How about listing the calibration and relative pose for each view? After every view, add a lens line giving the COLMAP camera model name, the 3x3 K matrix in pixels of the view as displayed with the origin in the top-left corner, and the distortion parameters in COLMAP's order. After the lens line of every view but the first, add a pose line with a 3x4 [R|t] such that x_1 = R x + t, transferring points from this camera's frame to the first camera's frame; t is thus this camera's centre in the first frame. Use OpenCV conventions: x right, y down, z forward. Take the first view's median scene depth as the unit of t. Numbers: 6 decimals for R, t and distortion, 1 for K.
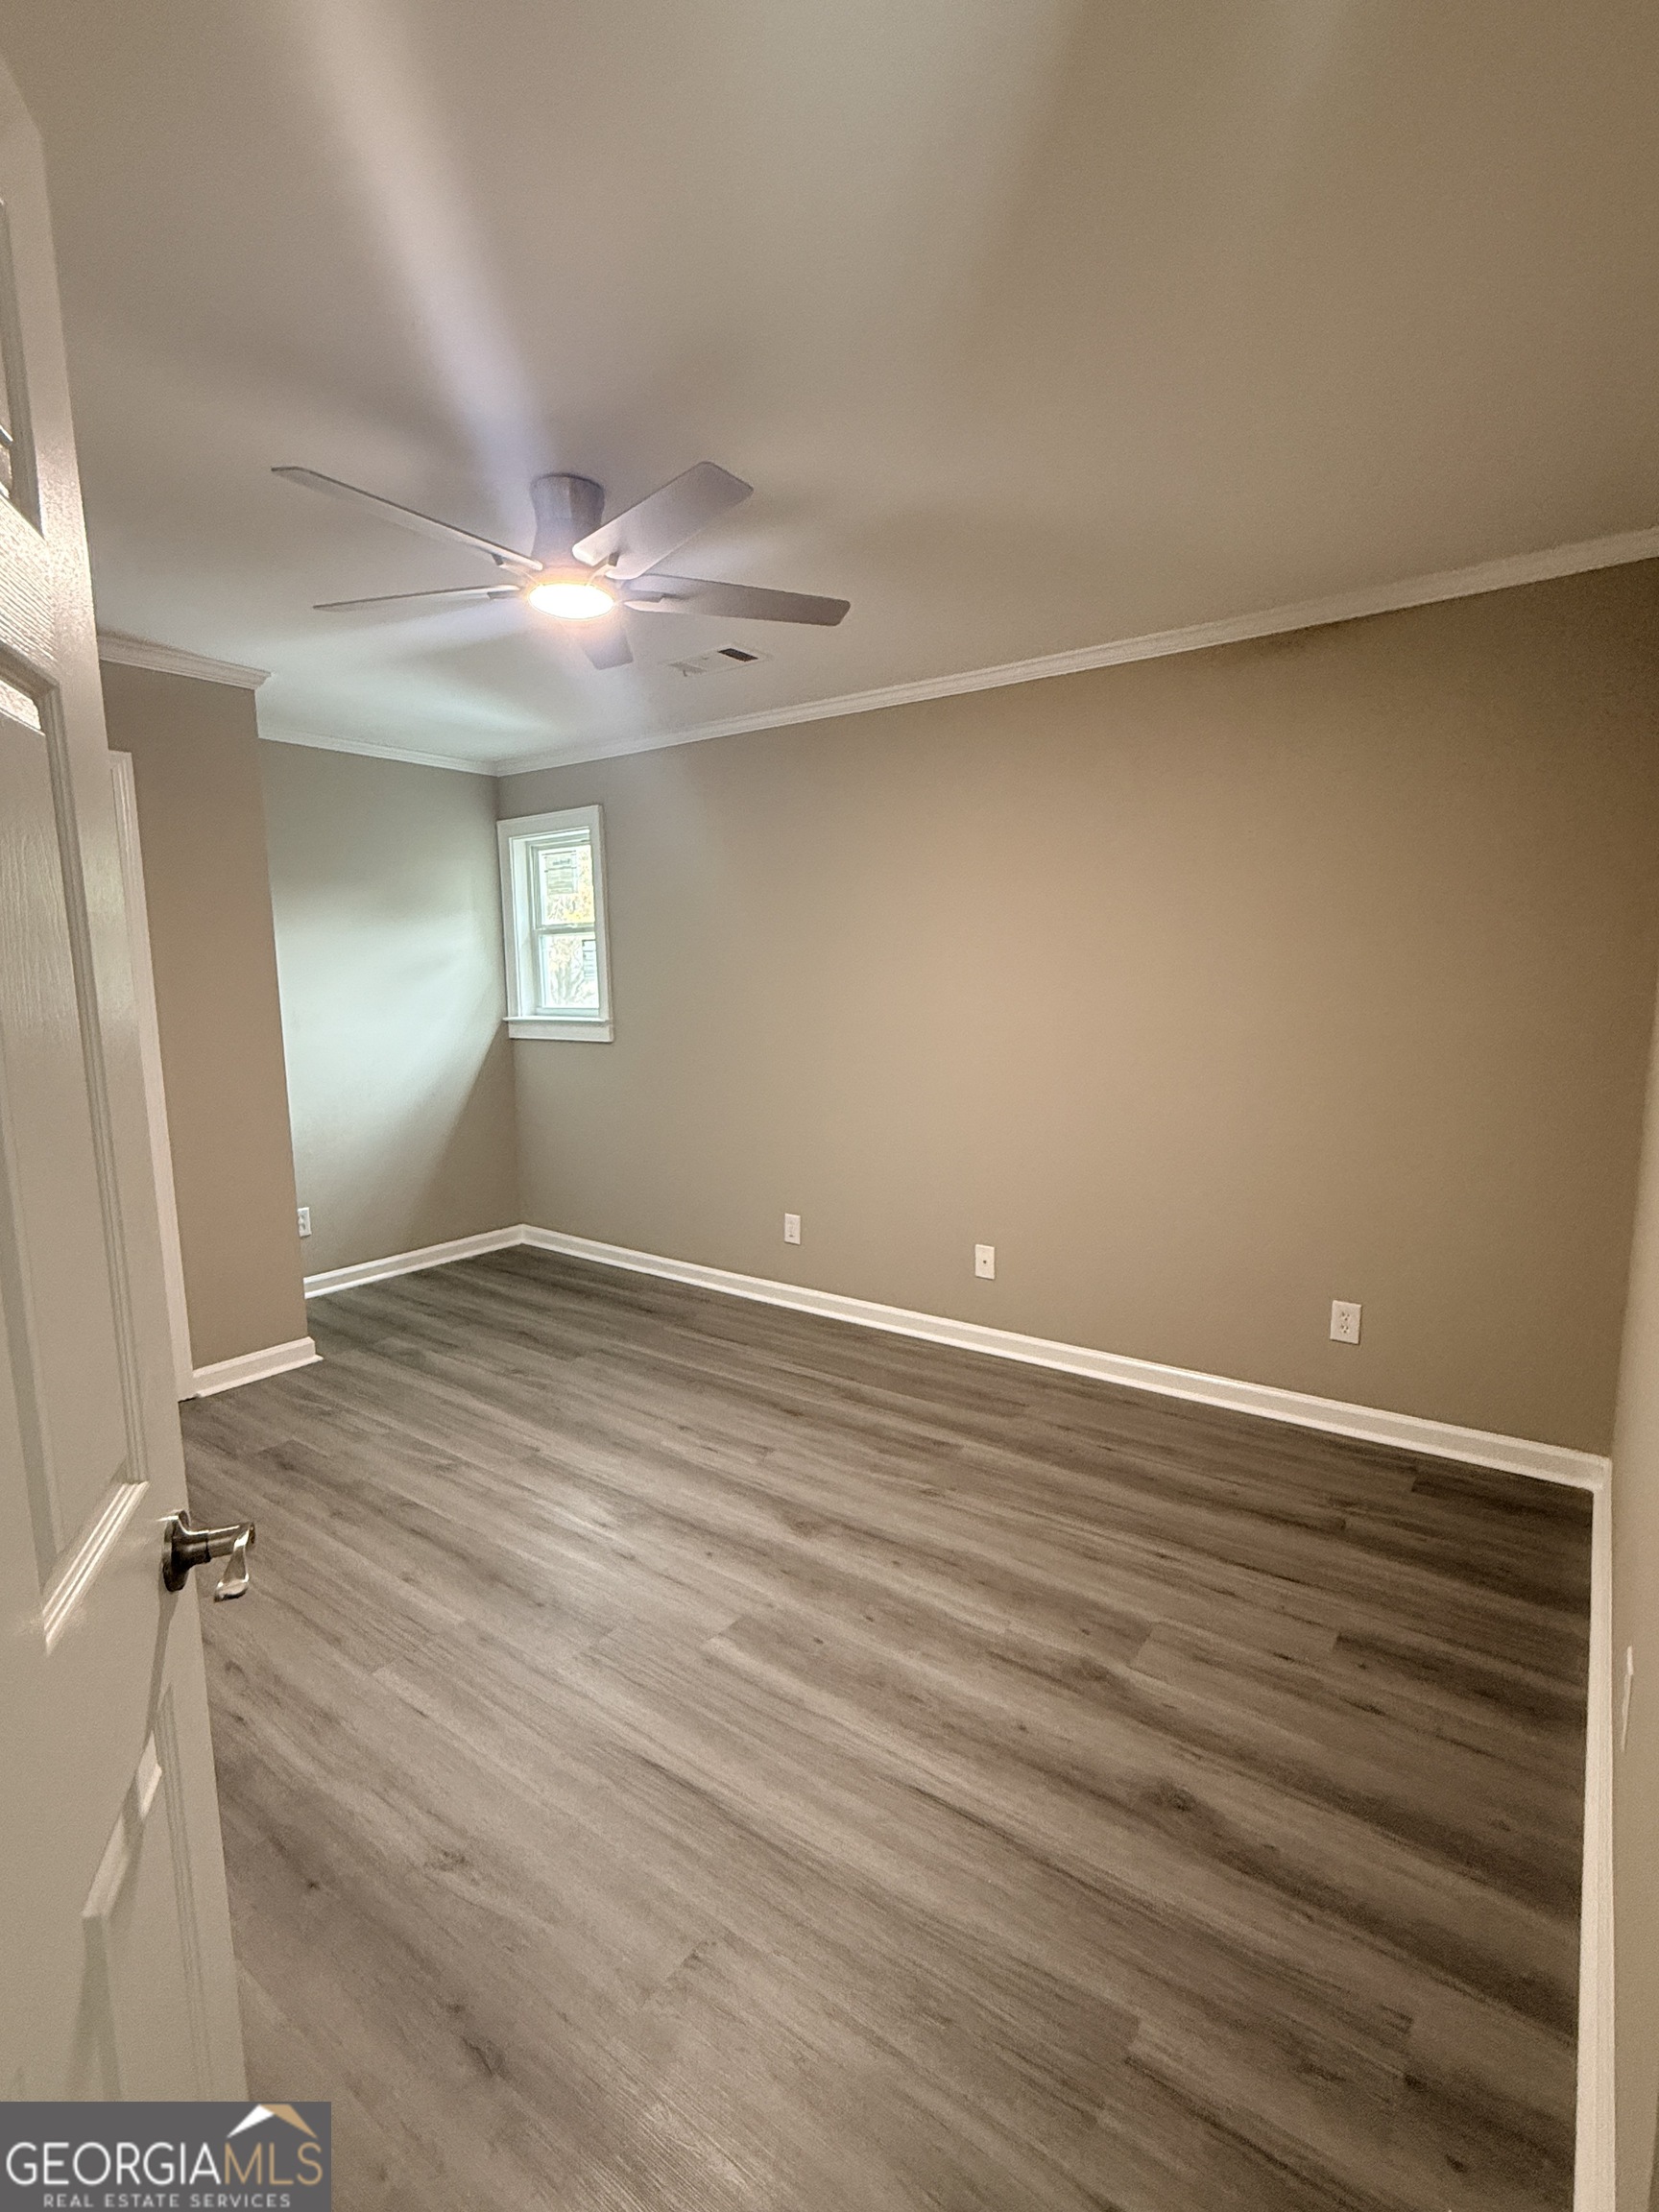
lens RADIAL K [[1042.7, 0, 829.5], [0, 1042.7, 1106.0], [0, 0, 1]] dist [0.004773, 0.000227]
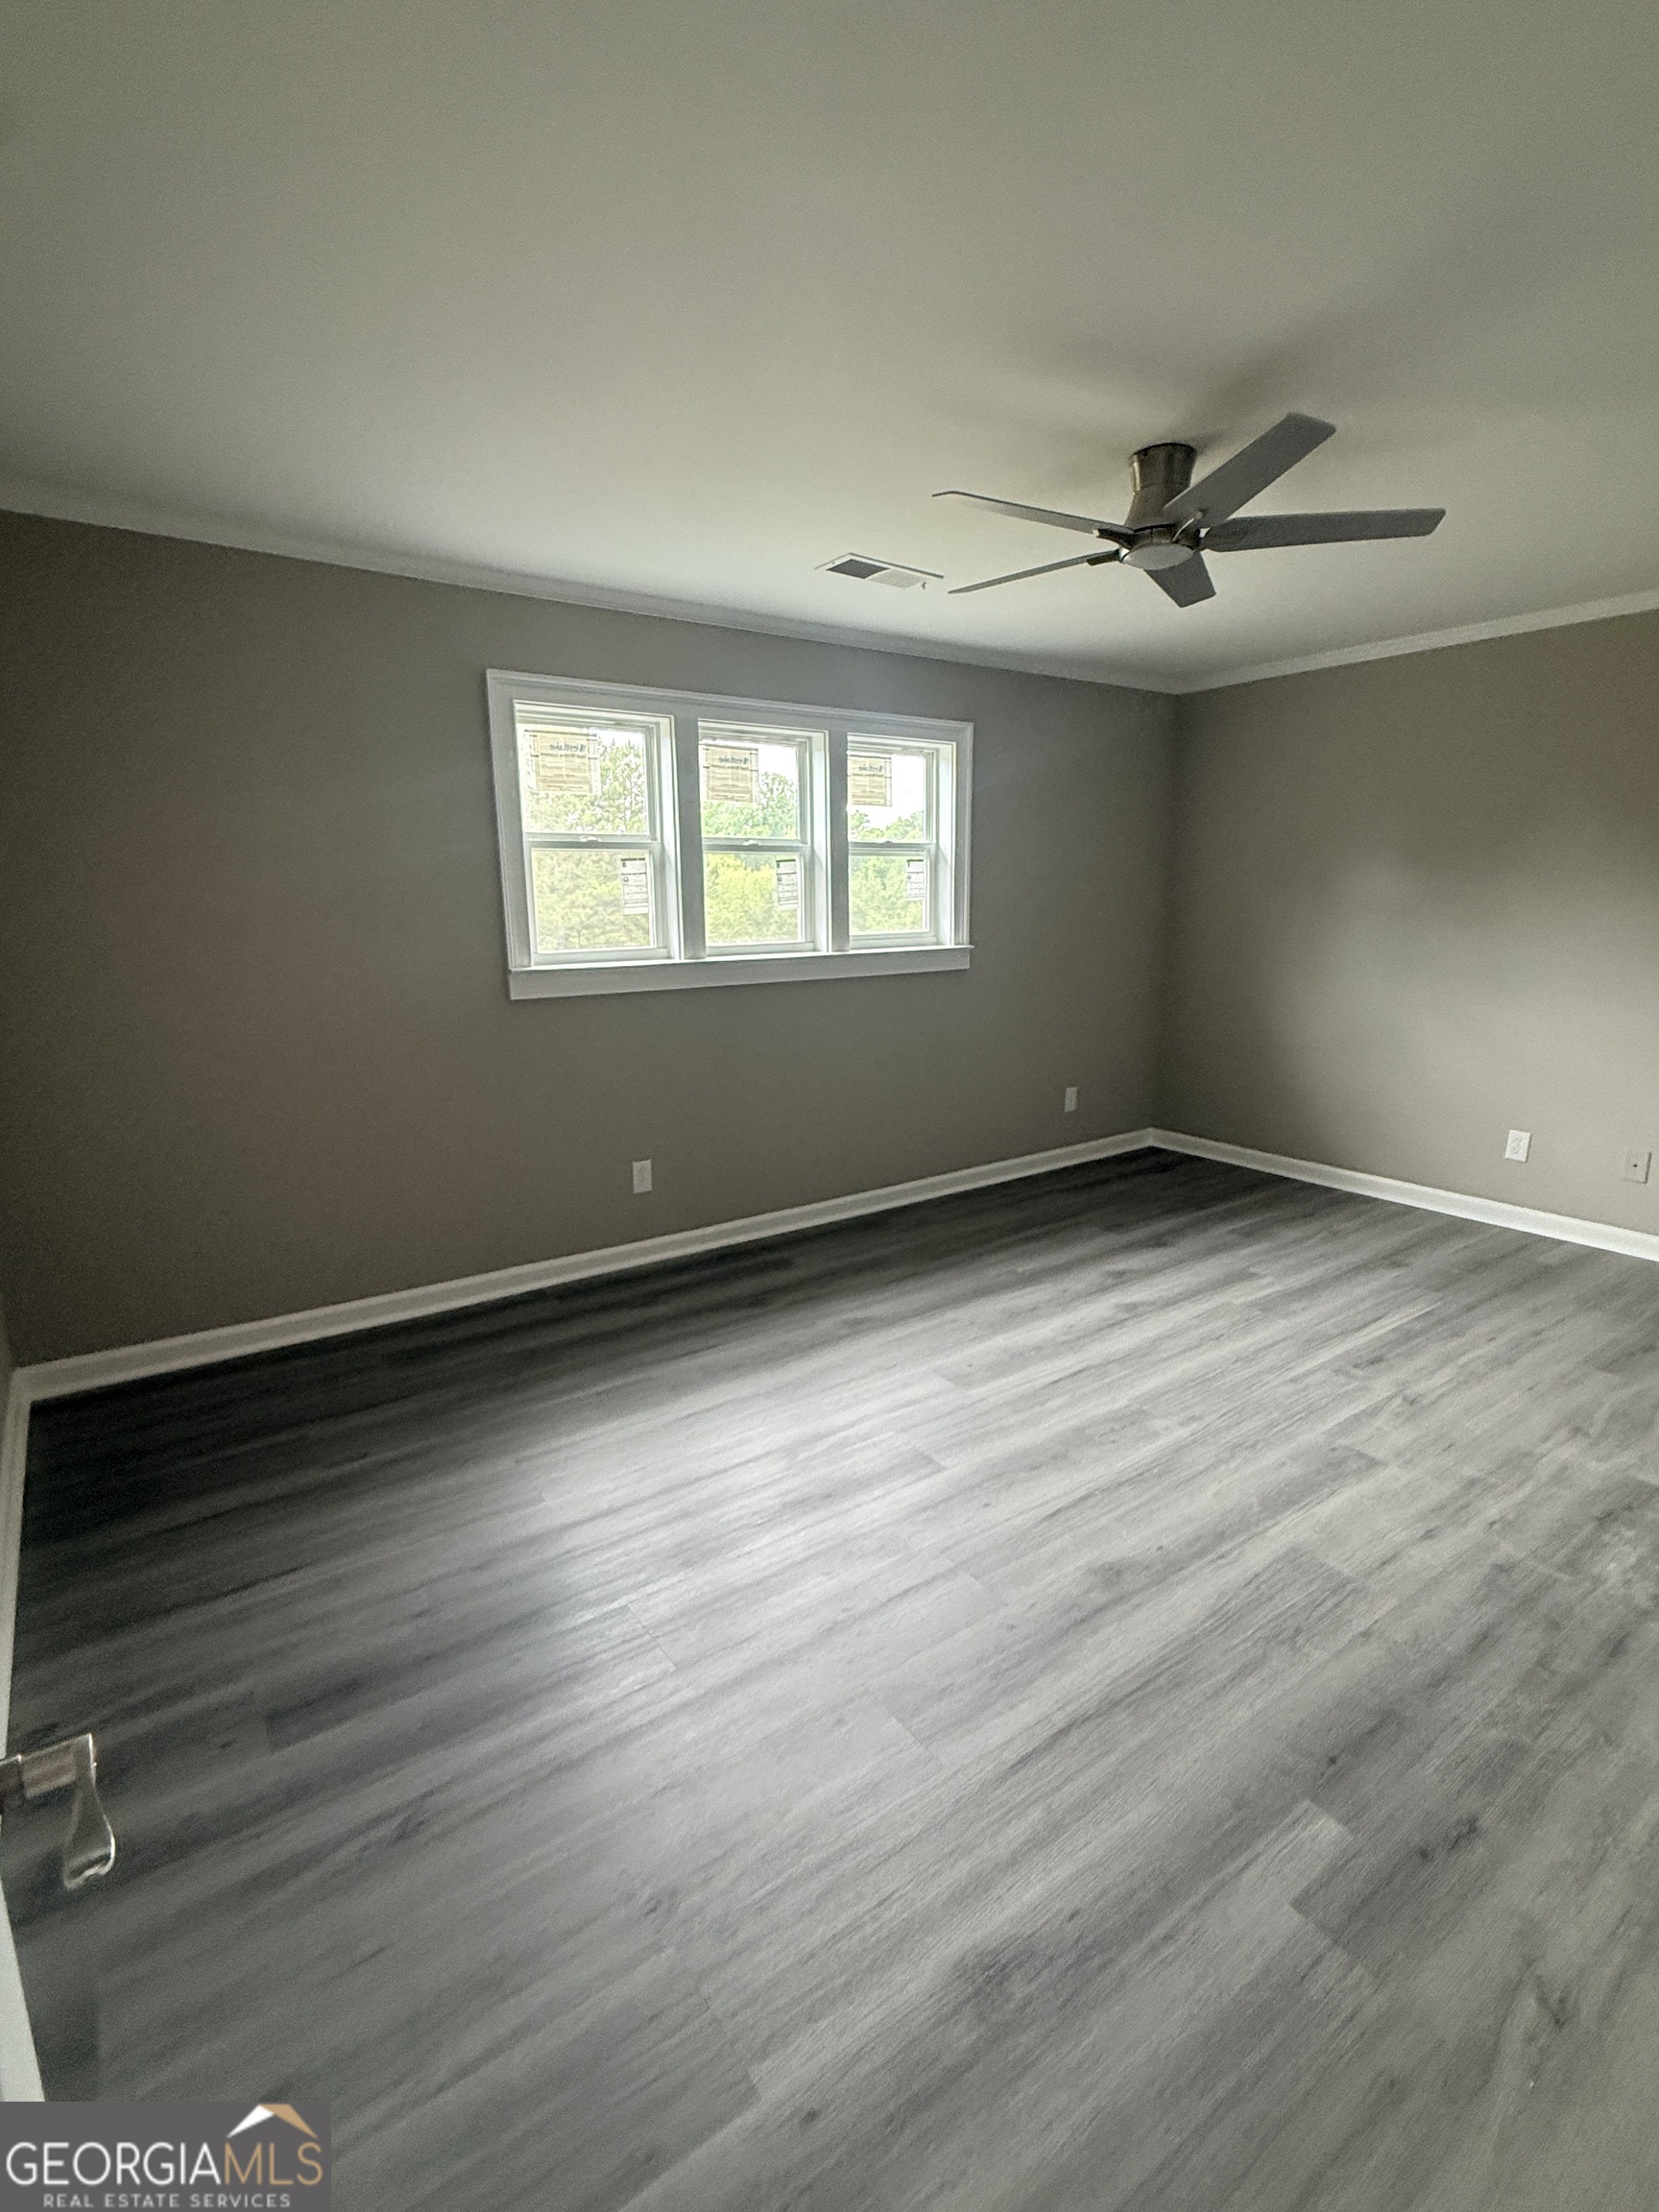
lens RADIAL K [[1042.7, 0, 829.5], [0, 1042.7, 1106.0], [0, 0, 1]] dist [0.004773, 0.000227]
pose [[0.342907, -0.197488, 0.918375, -1.016475], [0.121692, 0.978752, 0.165033, -0.095086], [-0.931453, 0.055168, 0.359654, 0.645892]]
